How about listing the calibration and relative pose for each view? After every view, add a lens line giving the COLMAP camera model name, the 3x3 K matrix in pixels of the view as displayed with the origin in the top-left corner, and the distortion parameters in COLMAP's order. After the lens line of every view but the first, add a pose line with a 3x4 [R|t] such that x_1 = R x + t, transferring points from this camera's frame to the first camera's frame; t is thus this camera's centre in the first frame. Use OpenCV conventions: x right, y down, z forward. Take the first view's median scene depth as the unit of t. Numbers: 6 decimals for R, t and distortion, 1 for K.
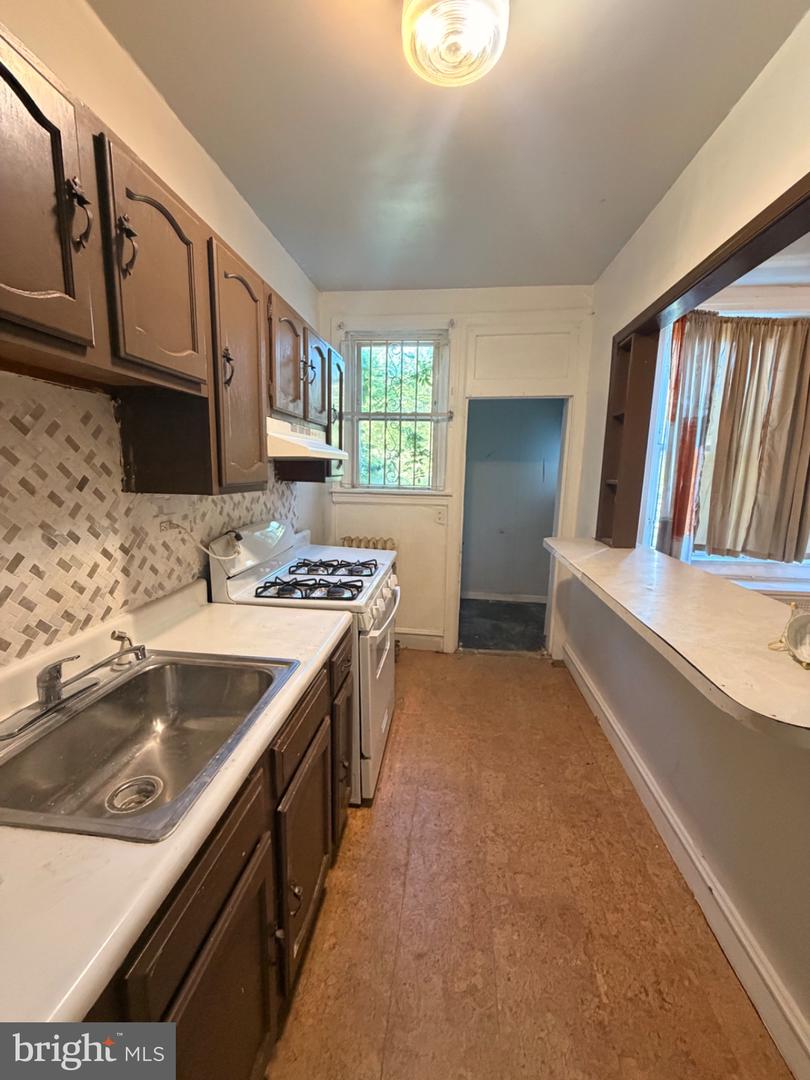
lens RADIAL K [[430.8, 0, 406.7], [0, 430.8, 535.7], [0, 0, 1]] dist [-0.002190, 0.000600]
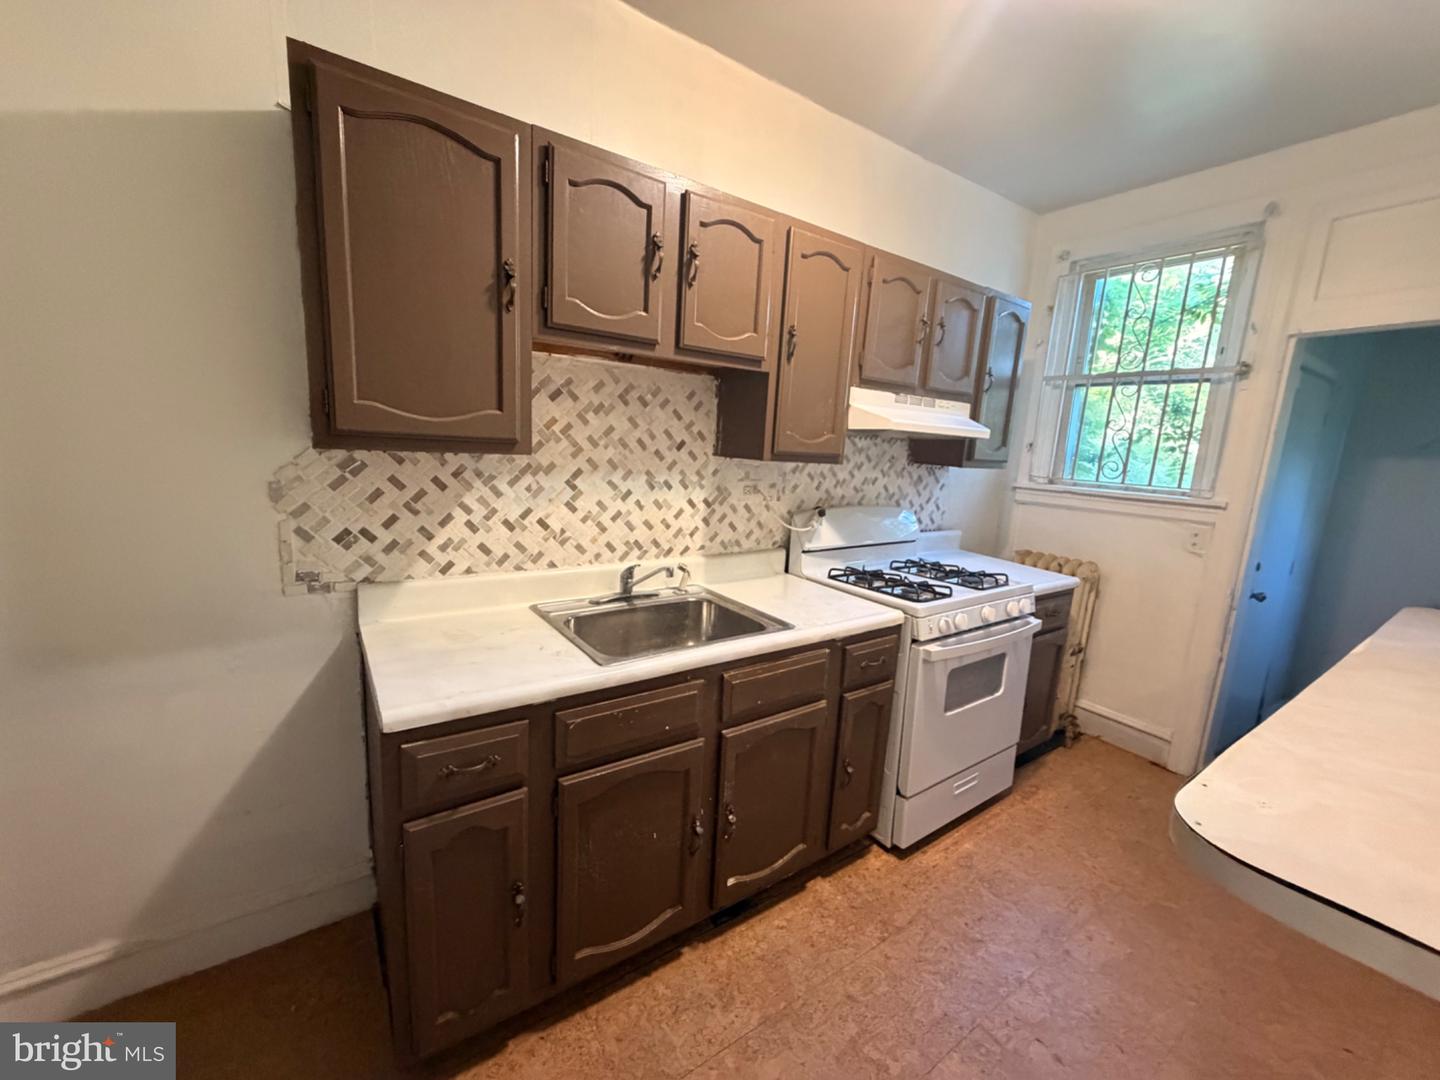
lens RADIAL K [[574.4, 0, 712.9], [0, 574.4, 539.8], [0, 0, 1]] dist [-0.002190, 0.000600]
pose [[0.657318, 0.144434, -0.739643, 0.473962], [-0.159553, 0.985885, 0.050725, 0.041880], [0.736530, 0.084670, 0.671085, -0.050448]]
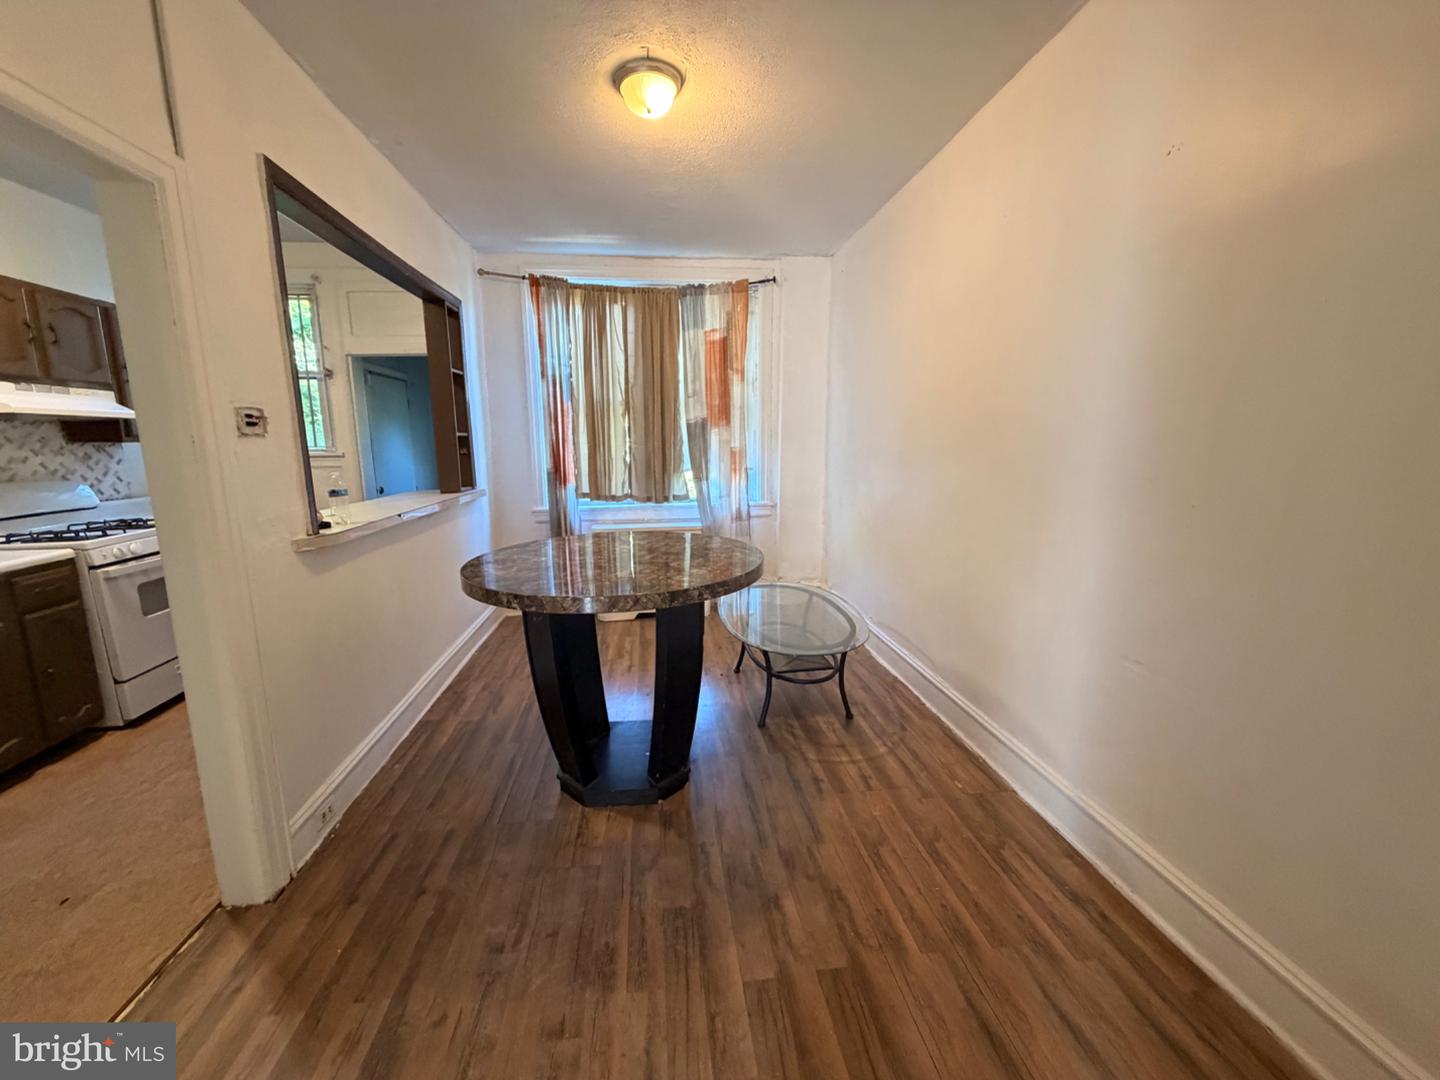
lens RADIAL K [[574.4, 0, 716.4], [0, 574.4, 539.8], [0, 0, 1]] dist [-0.002190, 0.000600]
pose [[0.972981, -0.066260, 0.221172, 1.288594], [0.062797, 0.997769, 0.022661, 0.243168], [-0.222180, -0.008159, 0.974971, -0.924662]]
